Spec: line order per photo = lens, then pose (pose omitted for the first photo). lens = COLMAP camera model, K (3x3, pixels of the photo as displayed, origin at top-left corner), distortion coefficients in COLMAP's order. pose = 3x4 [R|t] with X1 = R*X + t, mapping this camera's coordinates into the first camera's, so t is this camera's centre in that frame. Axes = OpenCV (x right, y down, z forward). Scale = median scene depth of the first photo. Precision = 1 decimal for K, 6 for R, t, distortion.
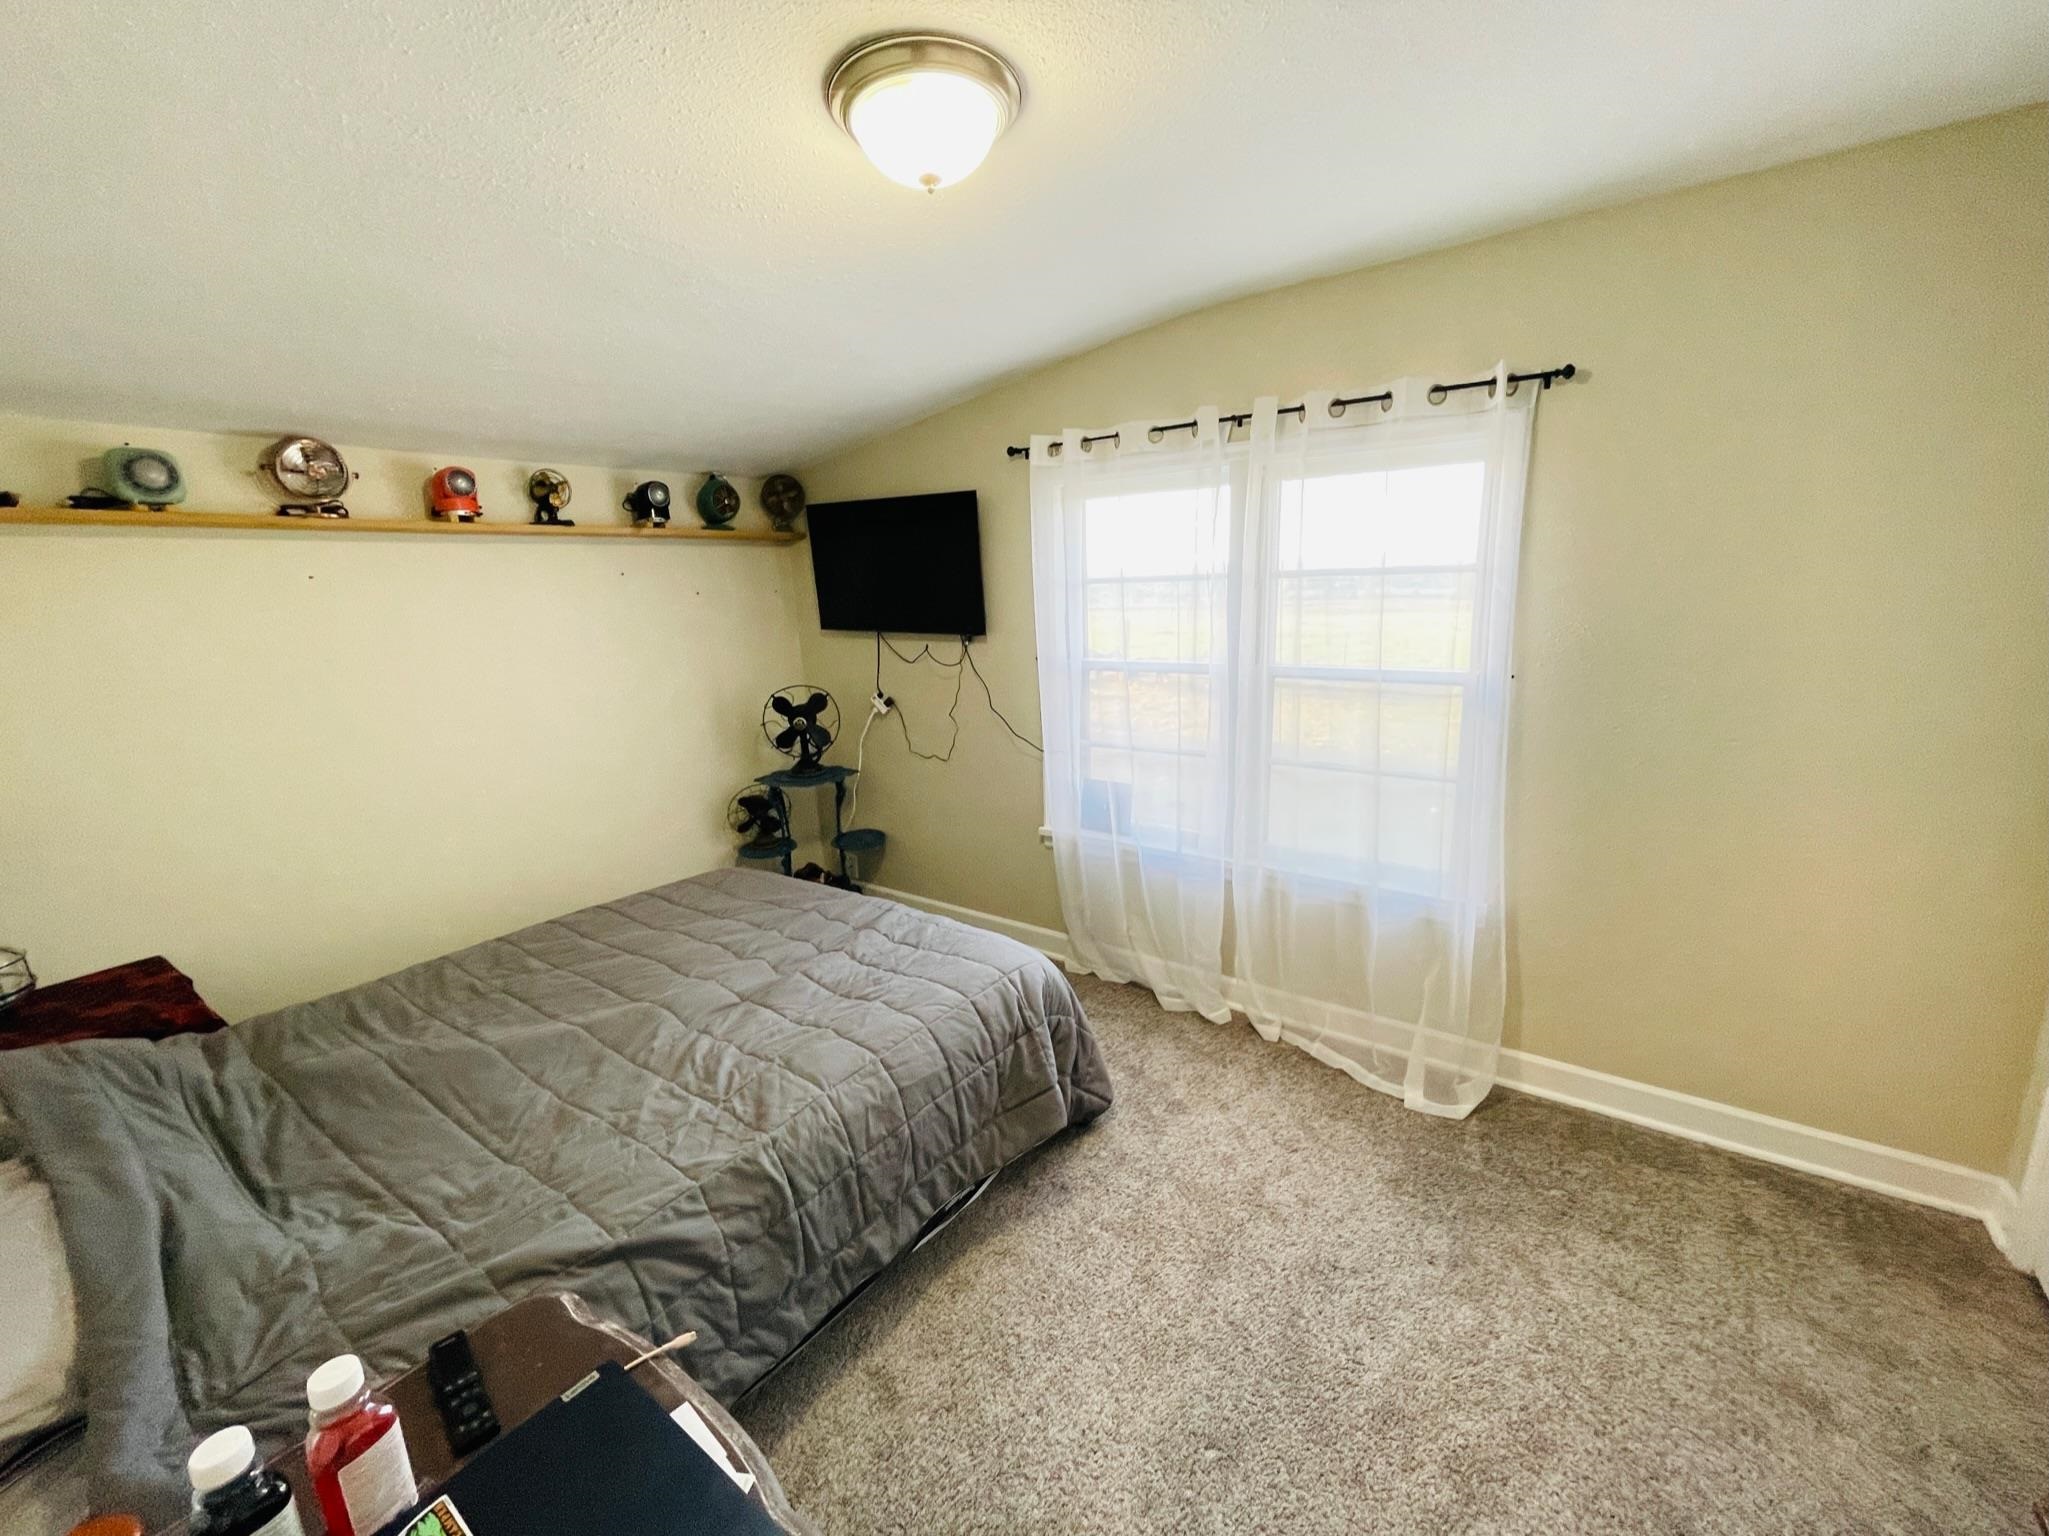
lens RADIAL K [[829.9, 0, 1020.7], [0, 829.9, 769.7], [0, 0, 1]] dist [-0.000975, 0.000533]
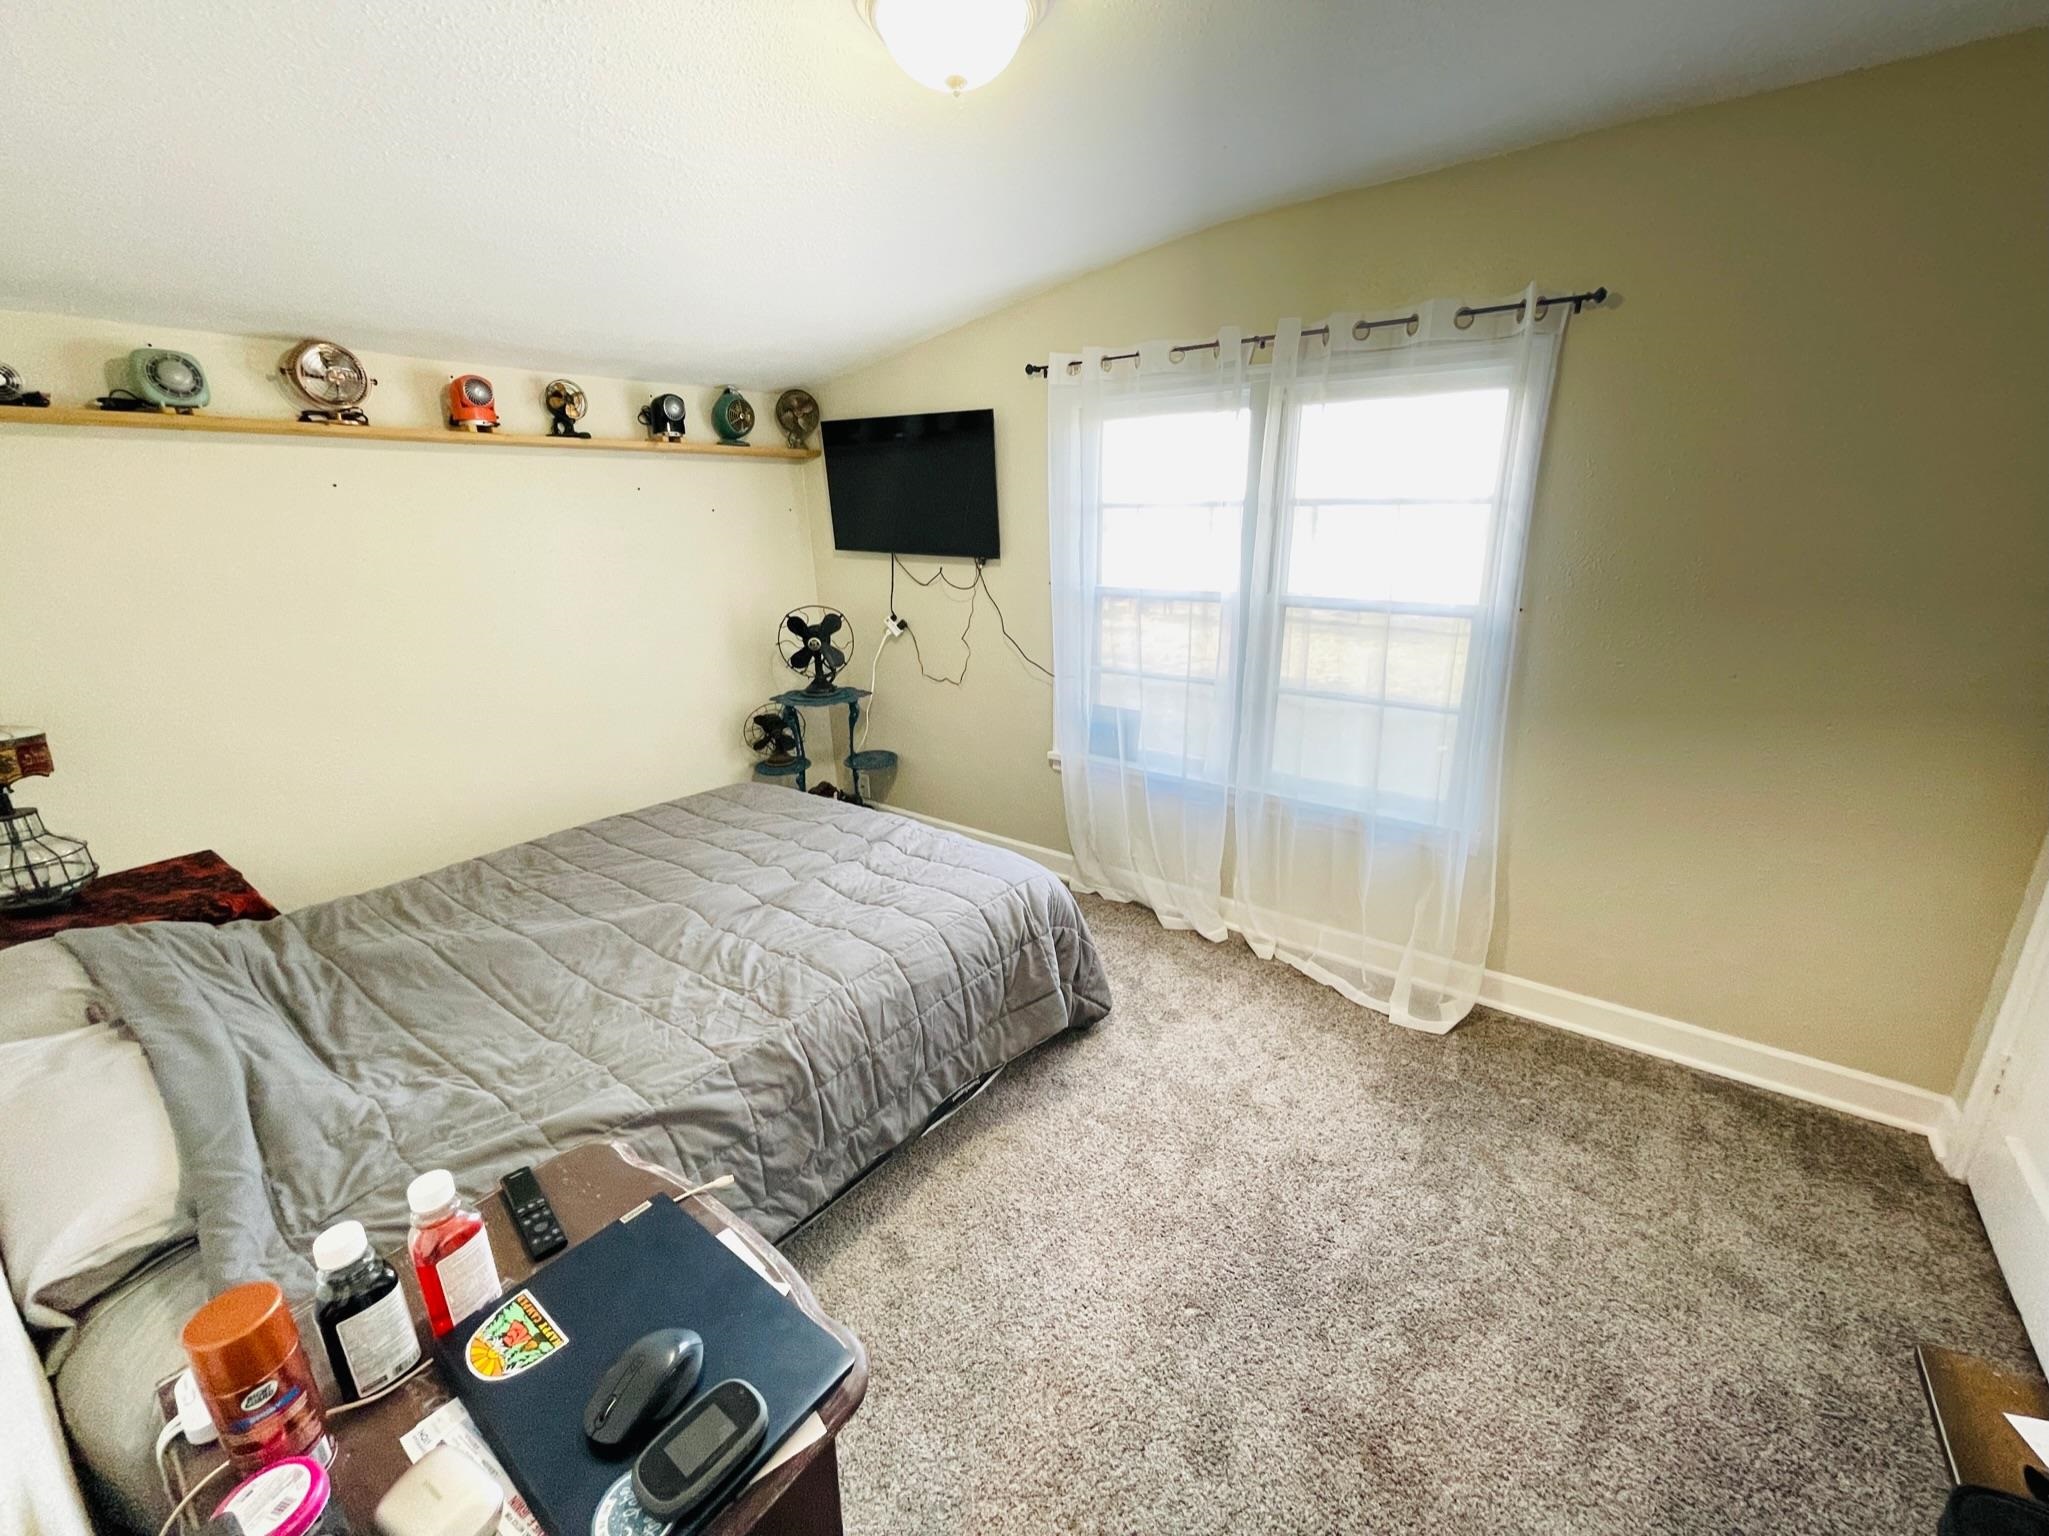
lens RADIAL K [[829.9, 0, 1020.4], [0, 829.9, 768.6], [0, 0, 1]] dist [-0.000975, 0.000533]
pose [[0.999675, 0.023788, -0.009186, -0.002987], [-0.022957, 0.996380, 0.081856, 0.012772], [0.011100, -0.081619, 0.996602, -0.032575]]
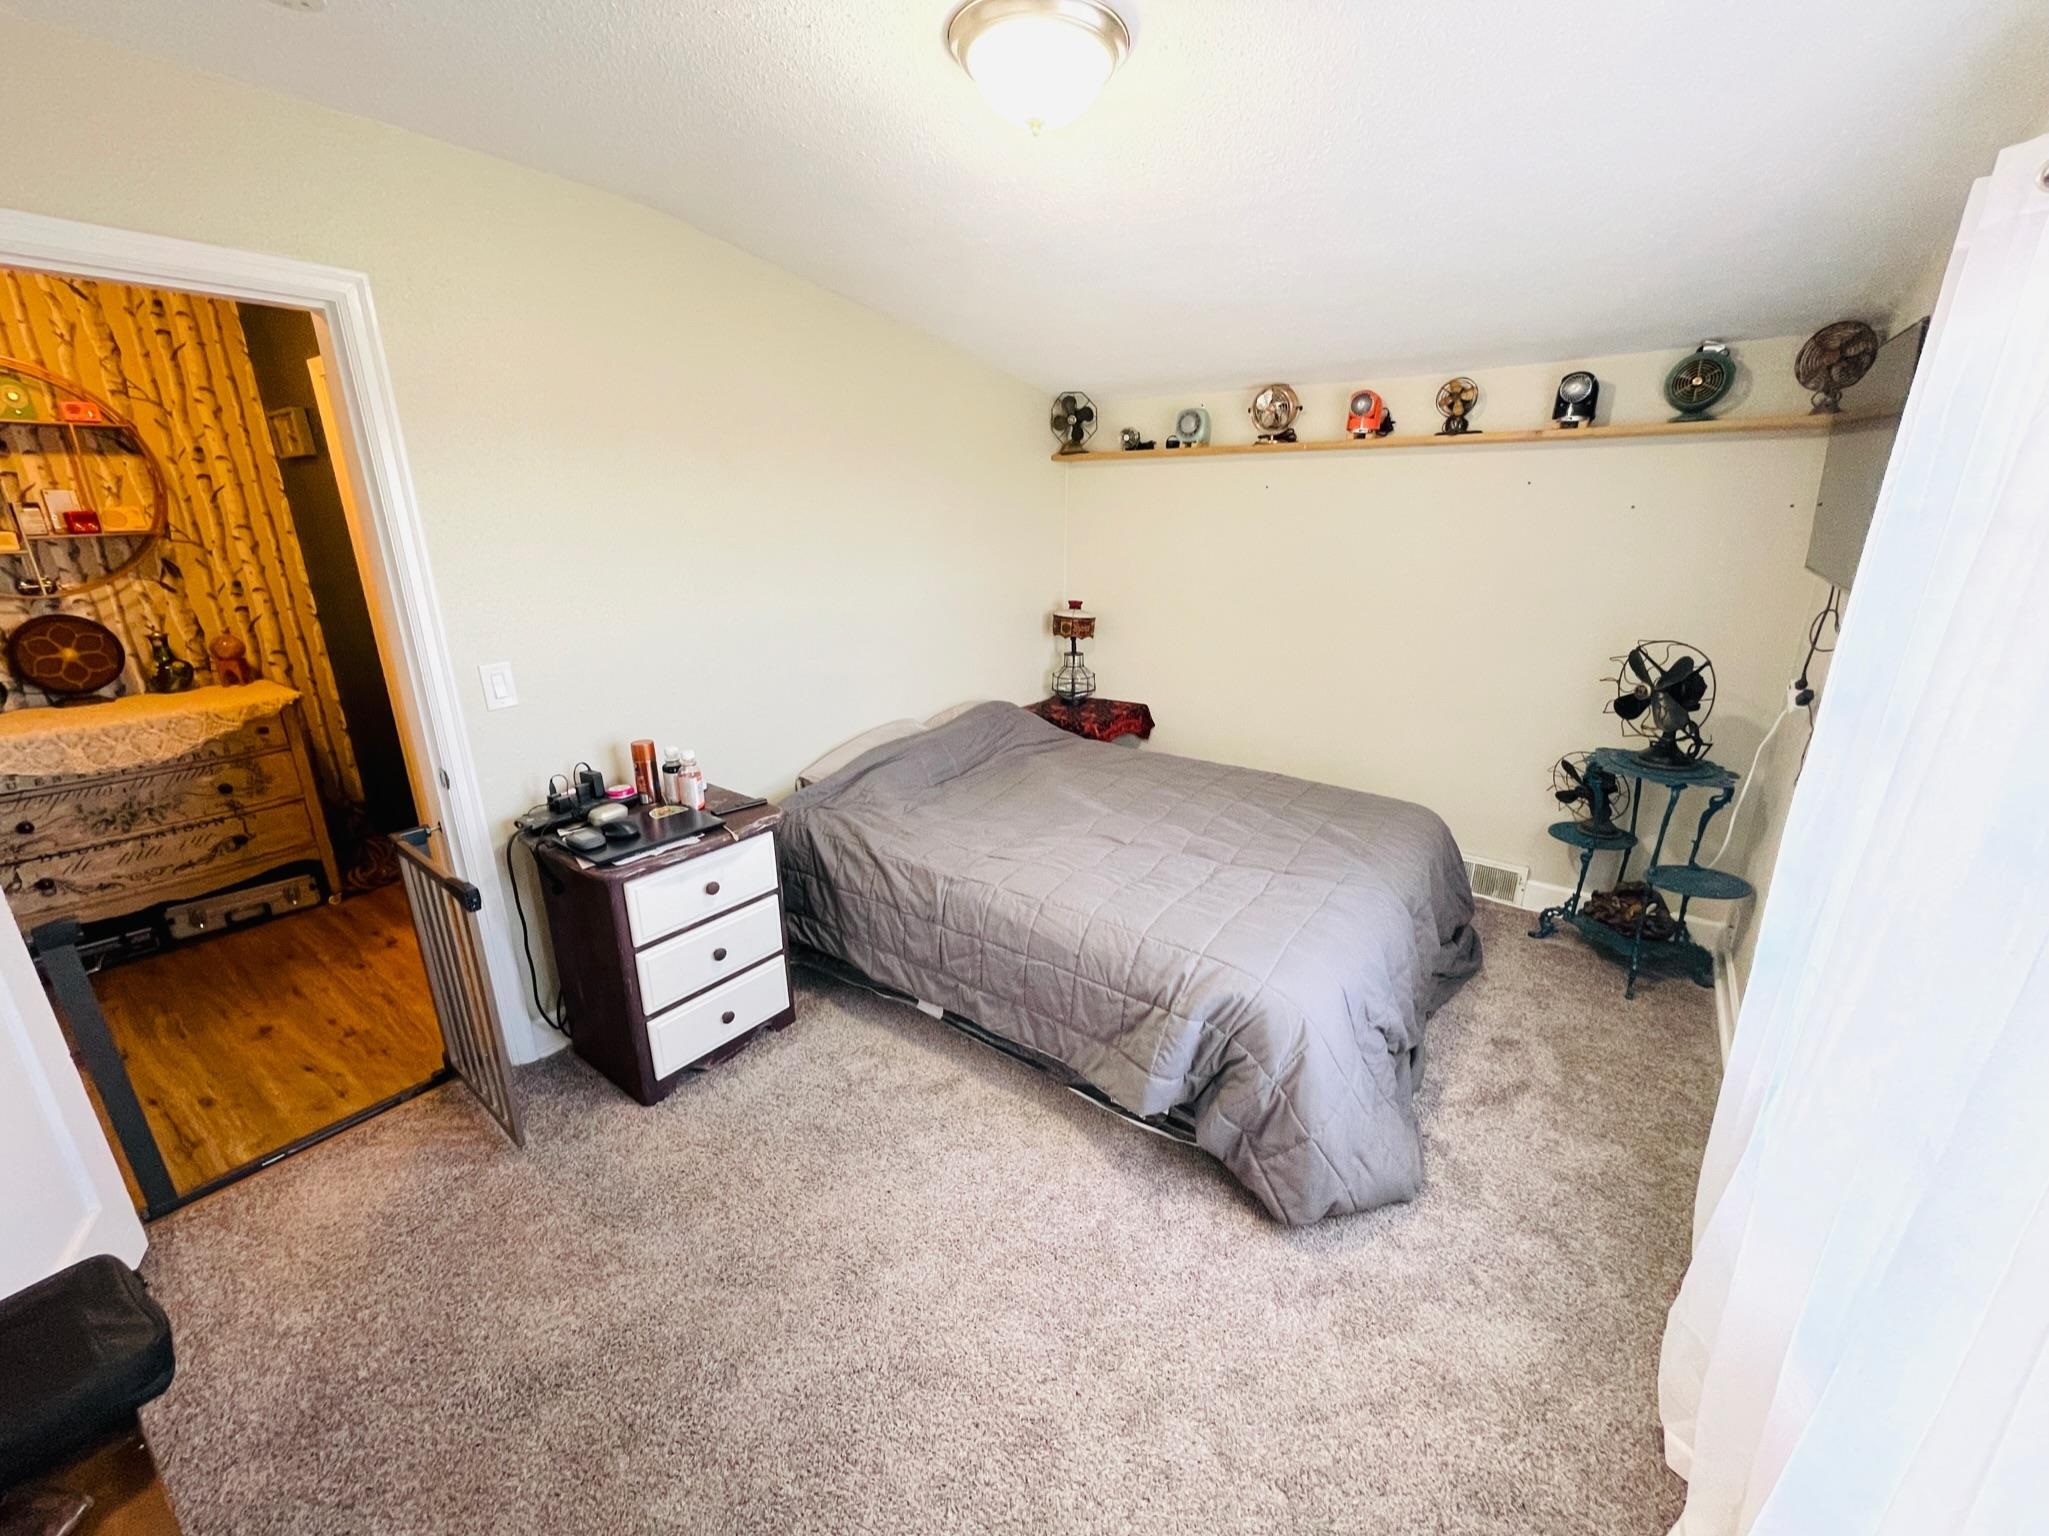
lens RADIAL K [[829.9, 0, 1034.2], [0, 829.9, 768.7], [0, 0, 1]] dist [-0.000975, 0.000533]
pose [[0.004488, 0.322802, -0.946456, 0.769254], [-0.220434, 0.923503, 0.313929, -0.175196], [0.975392, 0.207223, 0.075301, 0.729353]]
